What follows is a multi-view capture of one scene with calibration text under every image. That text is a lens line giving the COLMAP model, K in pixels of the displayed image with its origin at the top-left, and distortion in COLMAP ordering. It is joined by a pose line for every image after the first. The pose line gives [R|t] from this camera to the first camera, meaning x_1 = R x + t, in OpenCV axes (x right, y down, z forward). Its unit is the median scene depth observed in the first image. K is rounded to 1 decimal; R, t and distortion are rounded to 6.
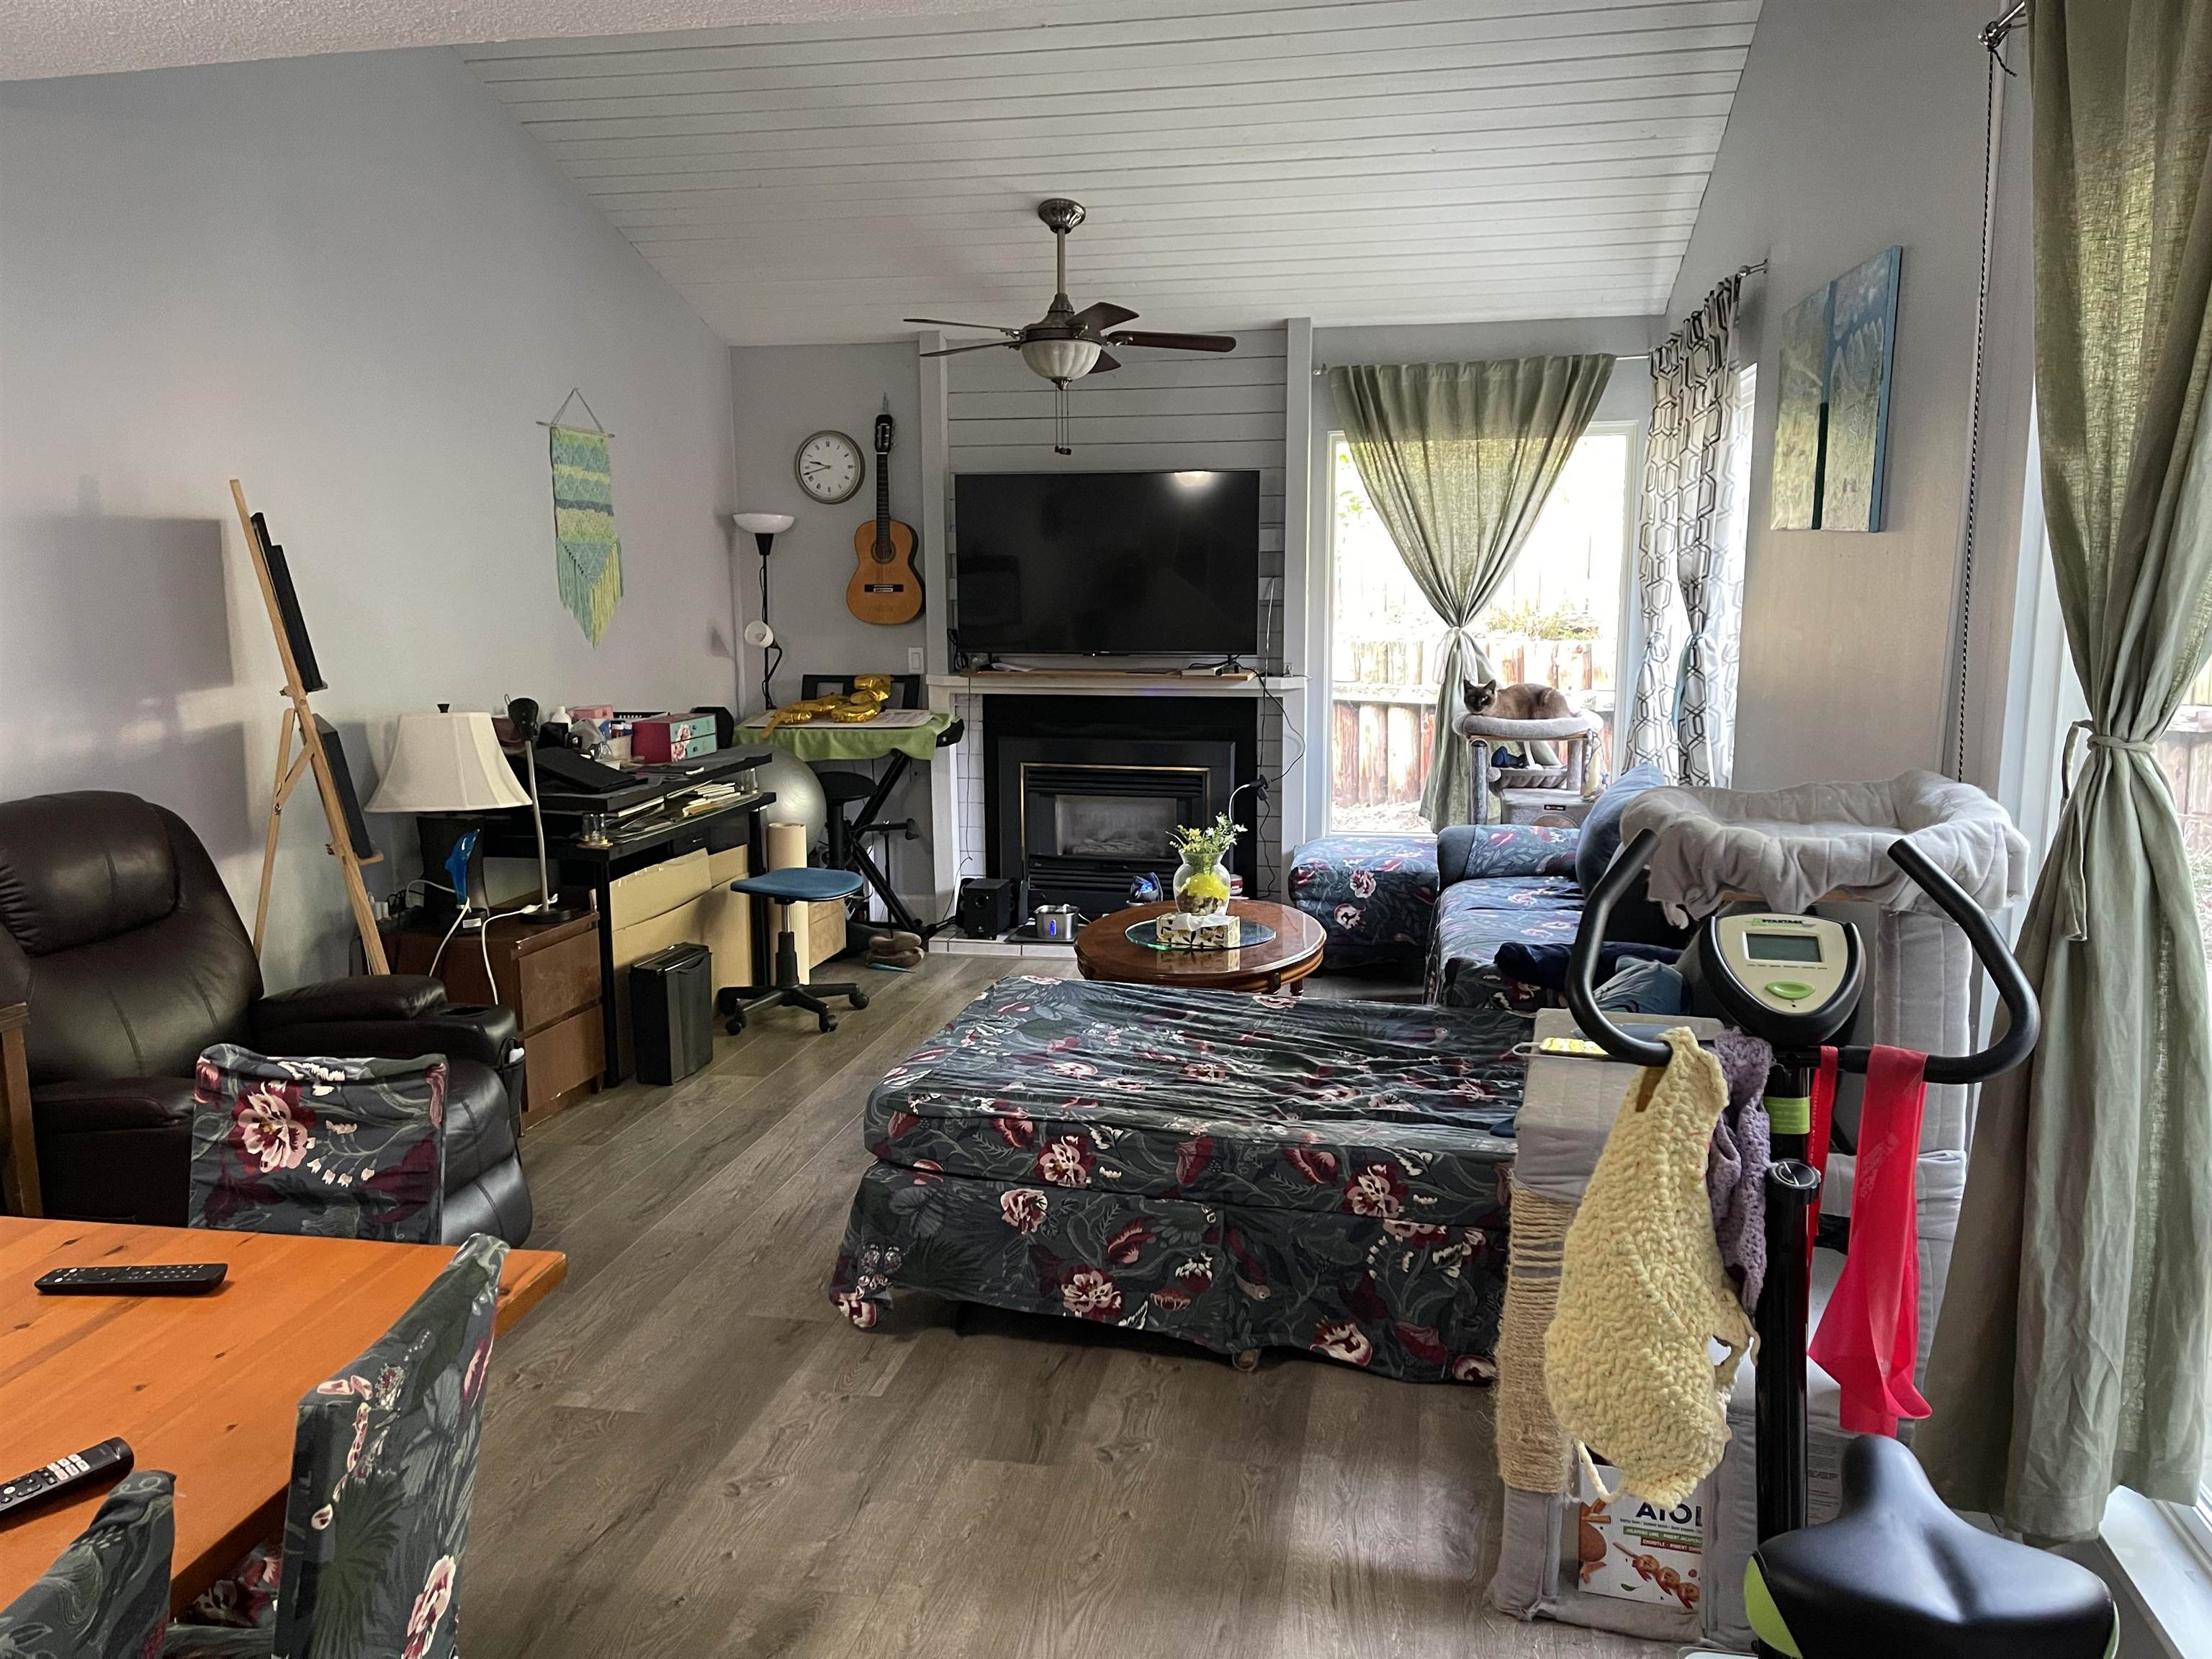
lens RADIAL K [[1656.5, 0, 1119.1], [0, 1656.5, 837.4], [0, 0, 1]] dist [0.070204, -0.082825]
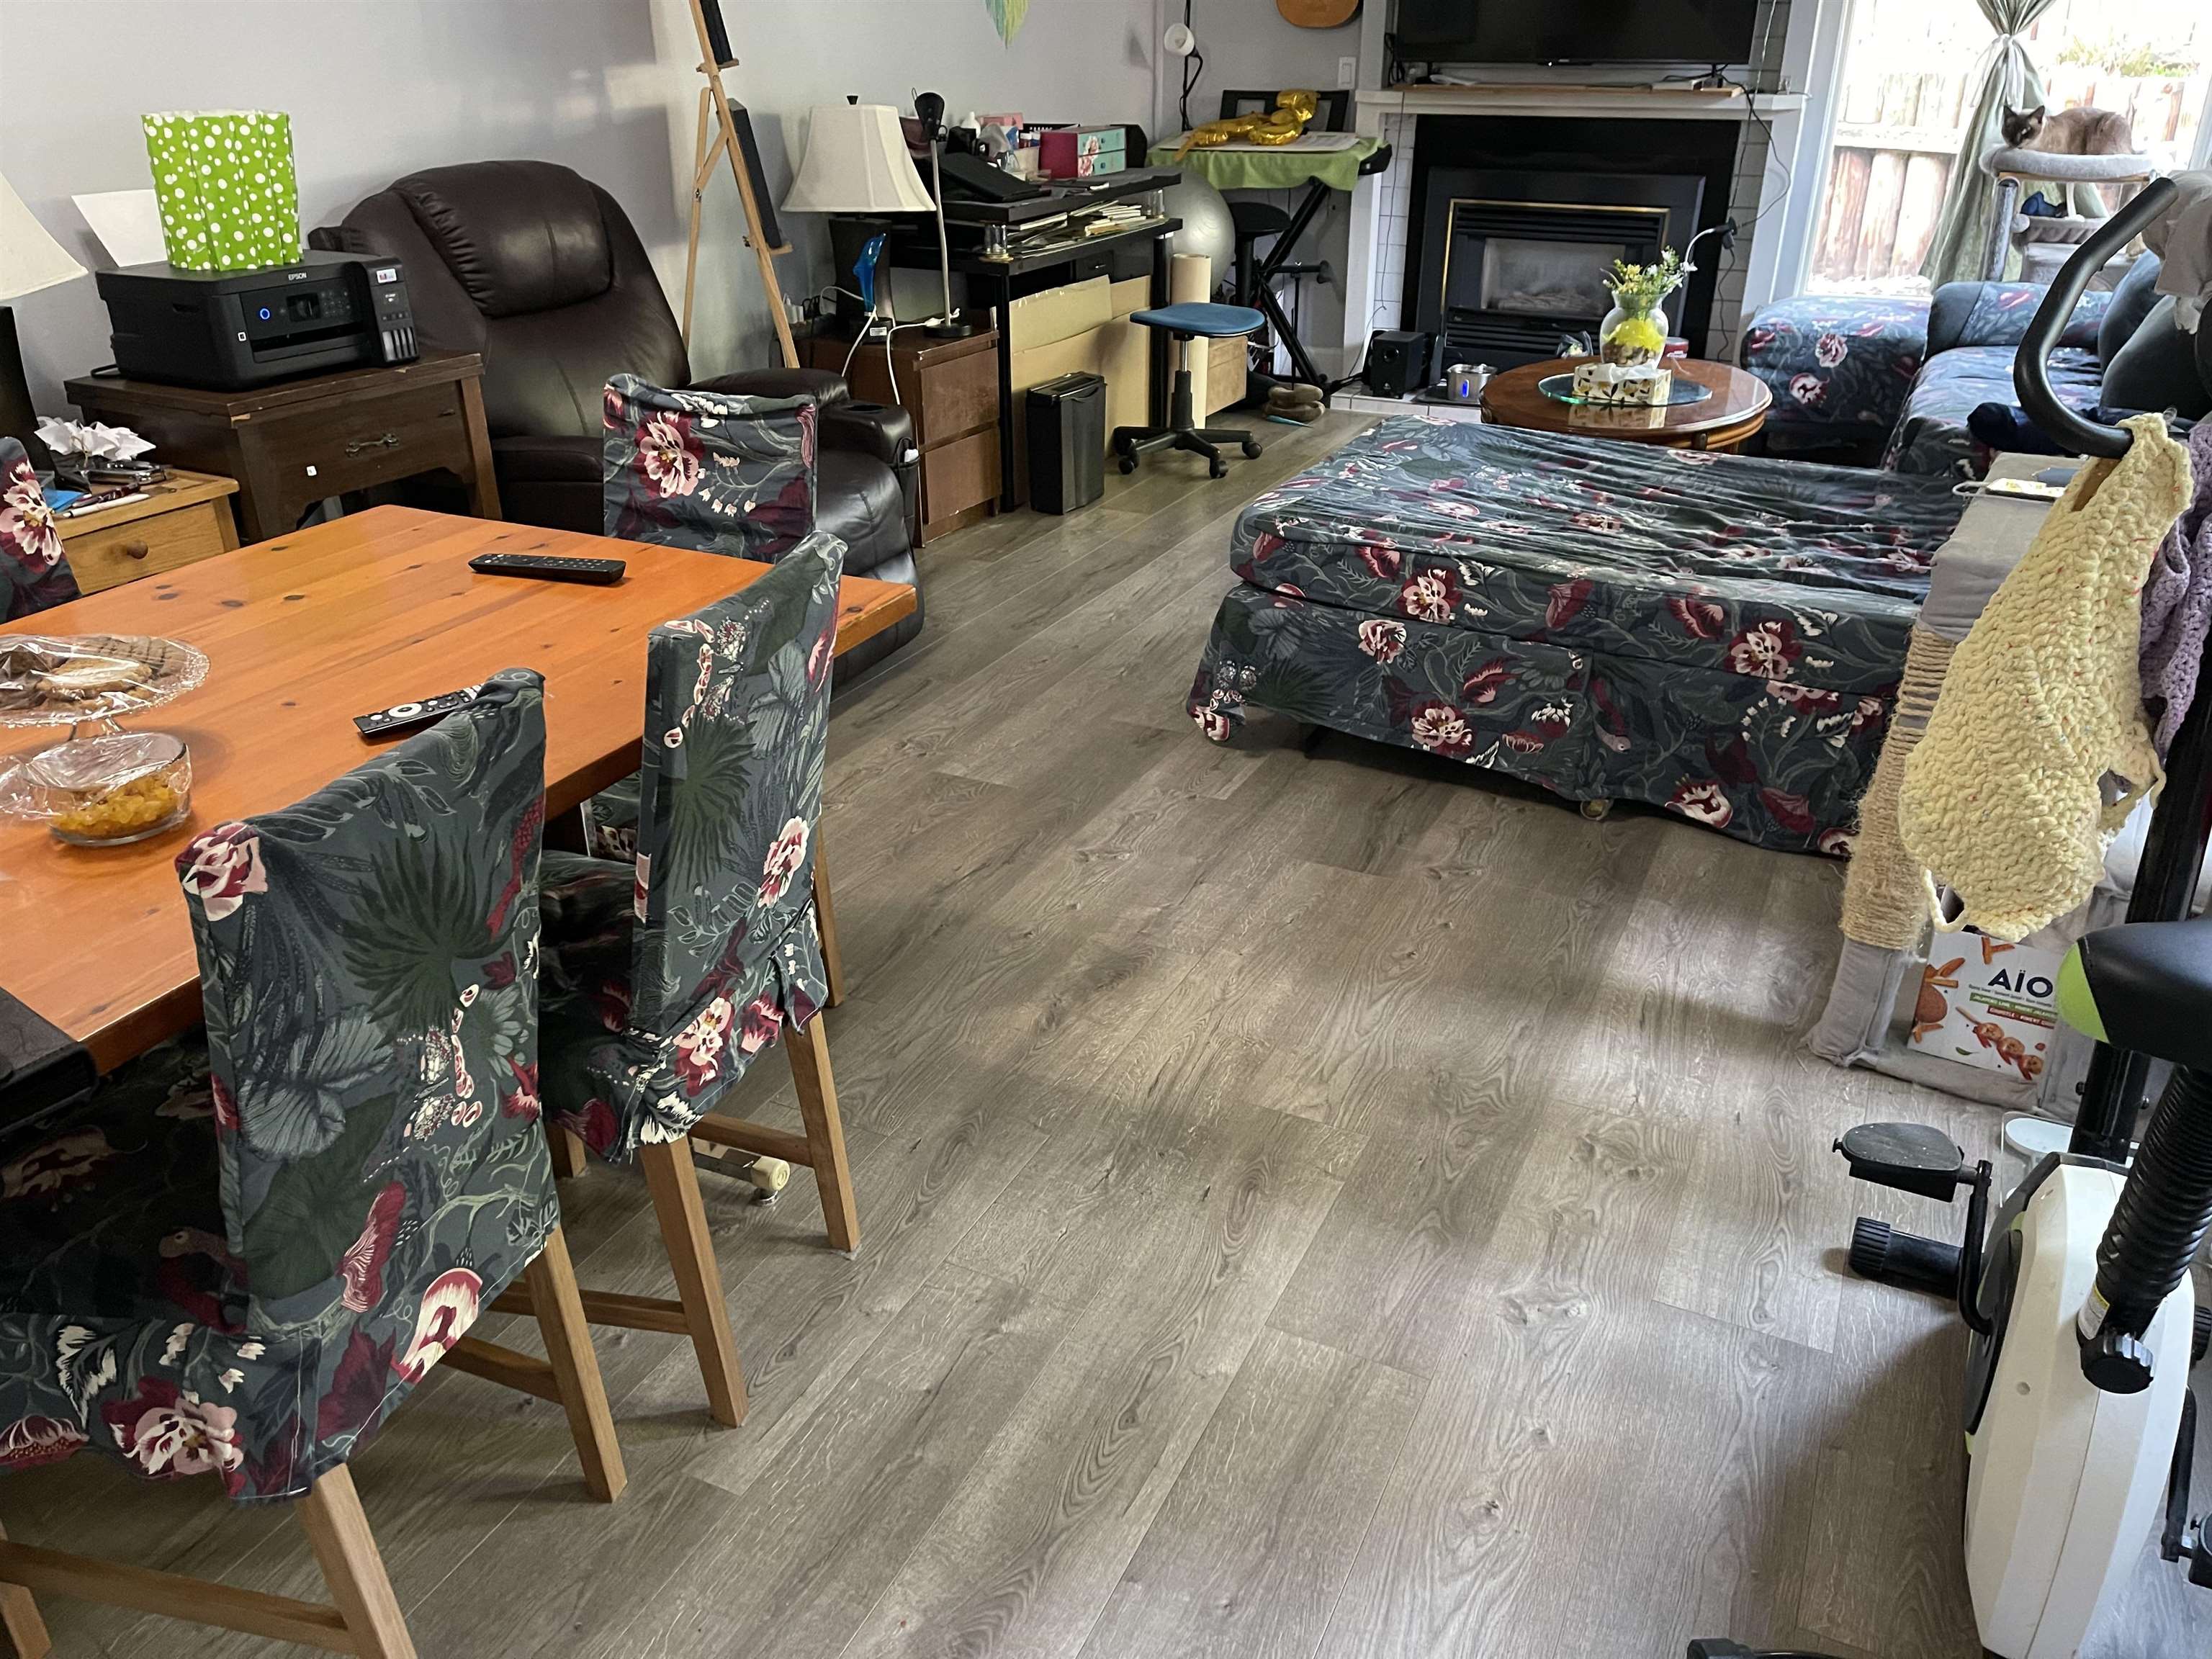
lens RADIAL K [[1656.5, 0, 1087.8], [0, 1656.5, 838.0], [0, 0, 1]] dist [0.070204, -0.082825]
pose [[0.963656, 0.121289, -0.238025, 0.021841], [-0.043977, 0.950861, 0.306480, 0.037385], [0.263501, -0.284874, 0.921637, 0.008661]]
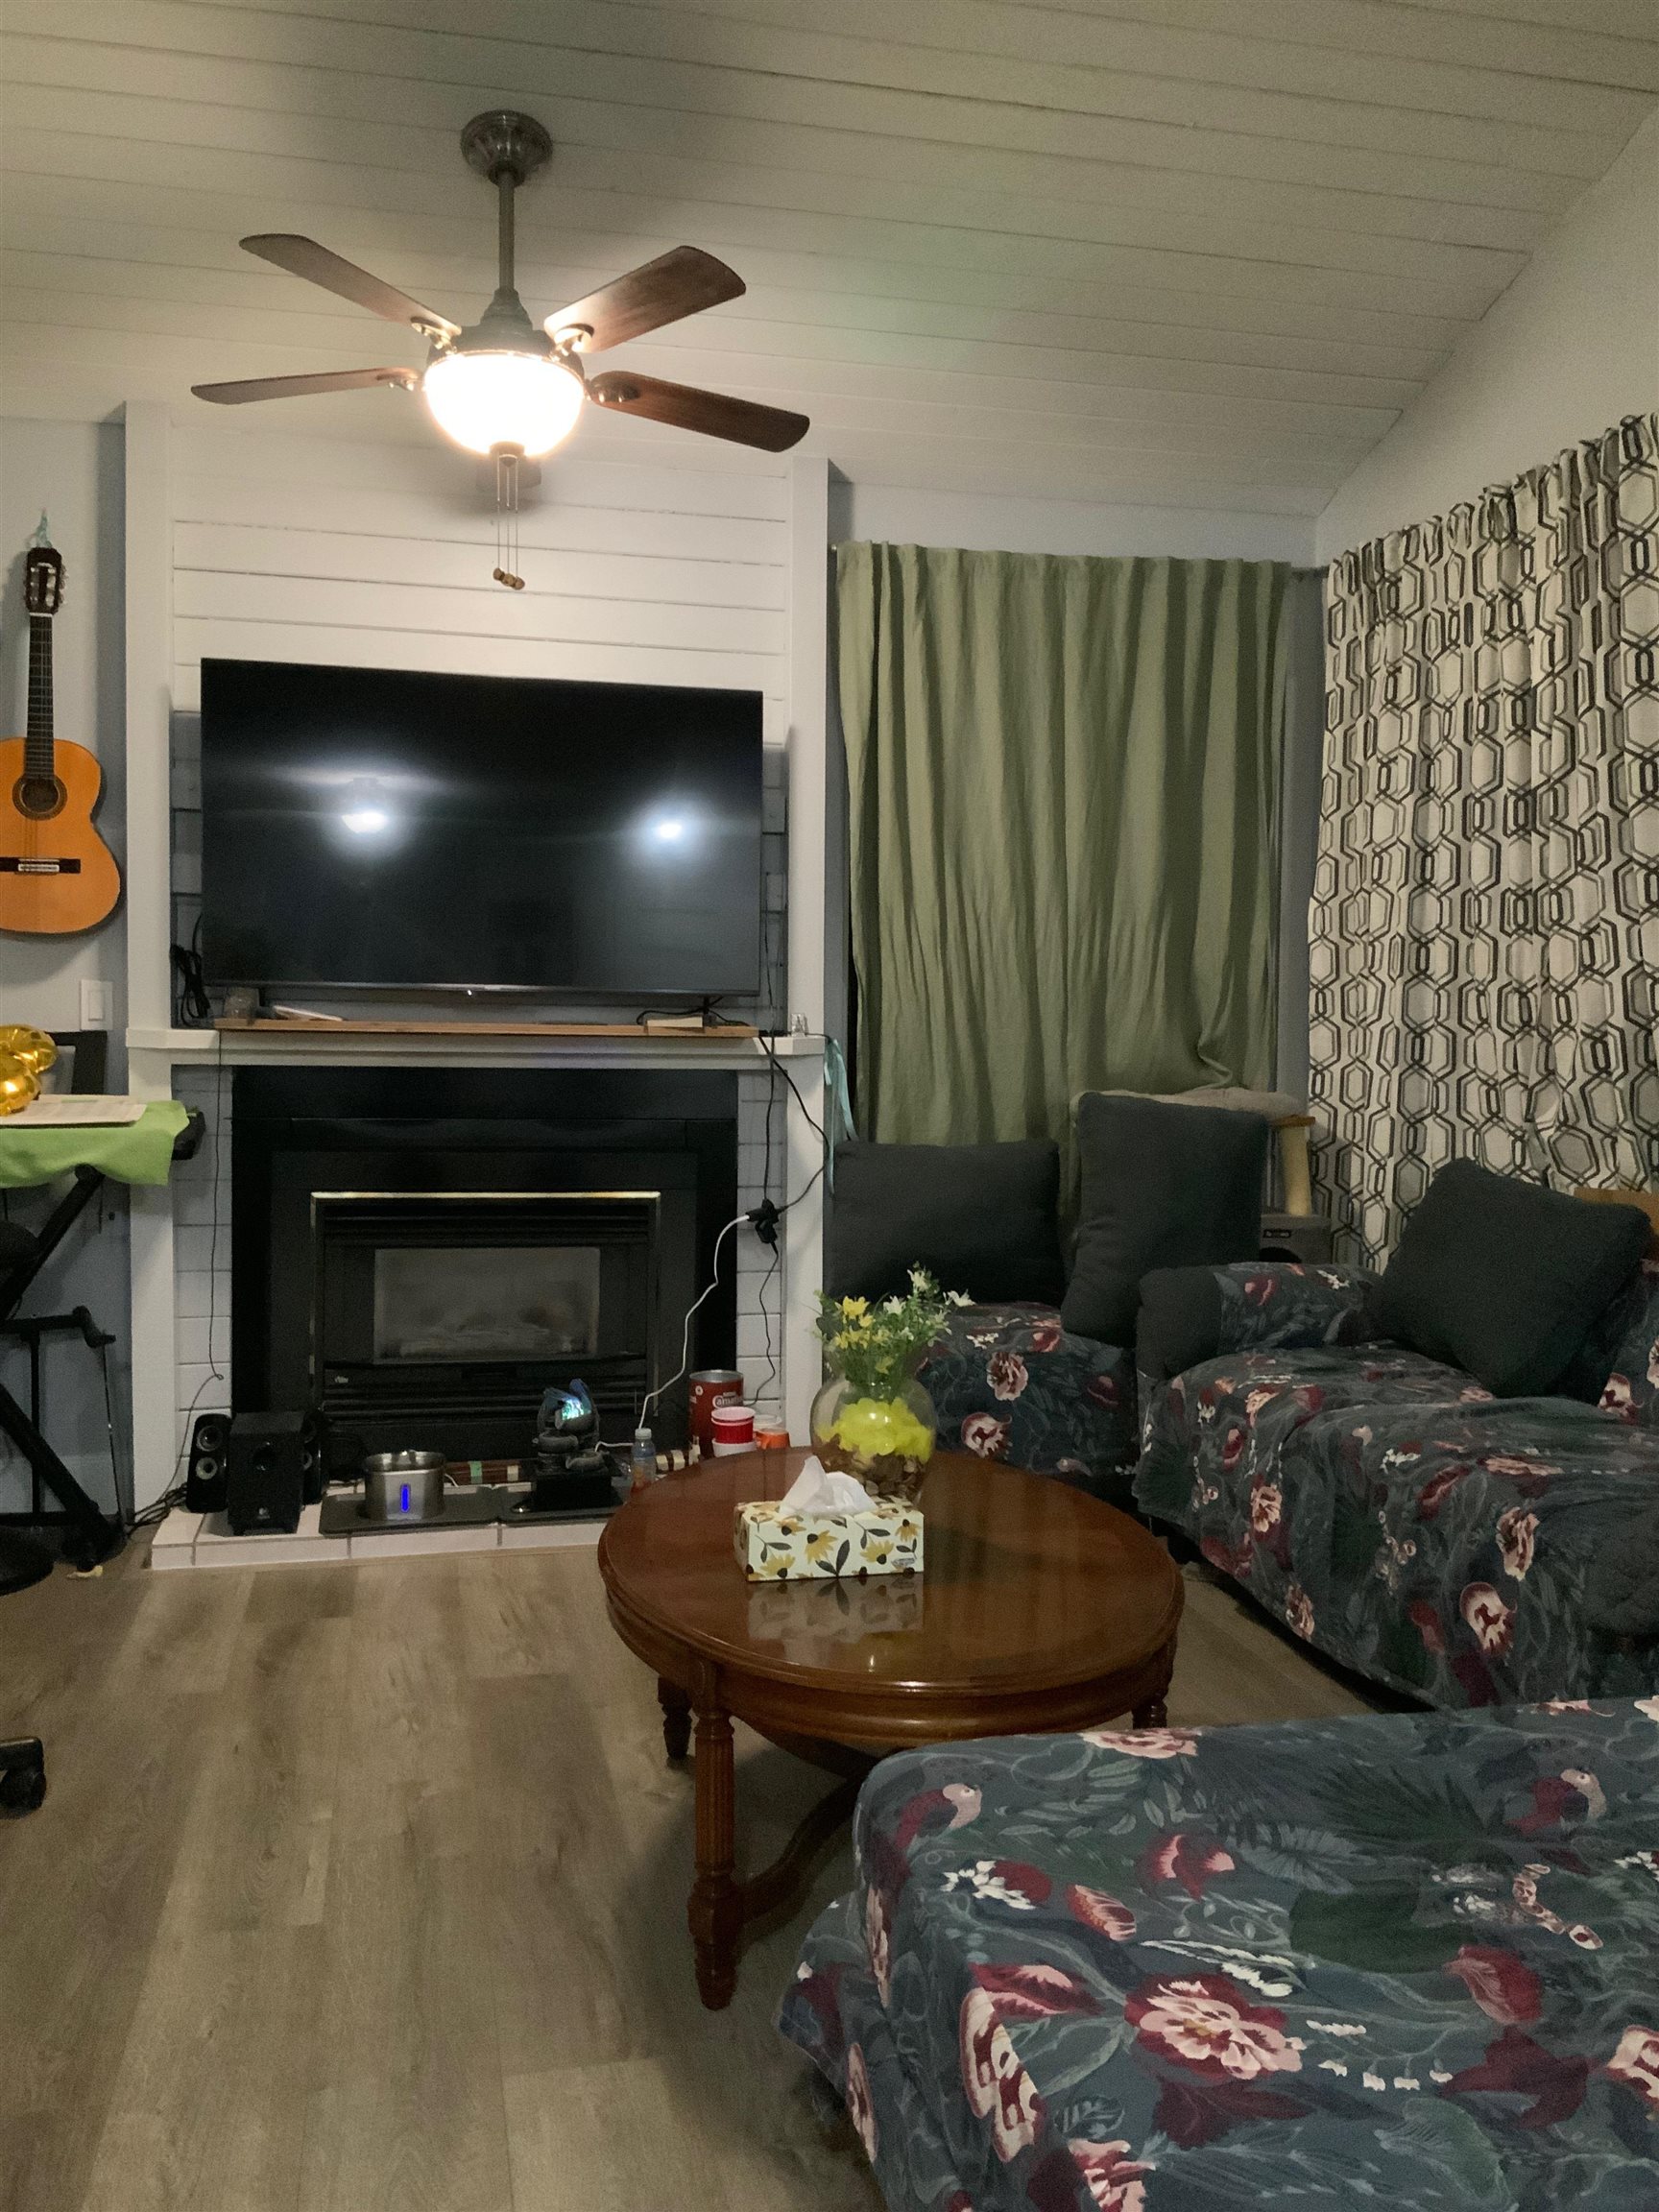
lens RADIAL K [[1842.8, 0, 831.9], [0, 1842.8, 1109.9], [0, 0, 1]] dist [0.006723, -0.009757]
pose [[0.908990, -0.008154, 0.416738, -0.366899], [0.049126, 0.994936, -0.087686, -0.024198], [-0.413913, 0.100178, 0.904787, 0.886087]]
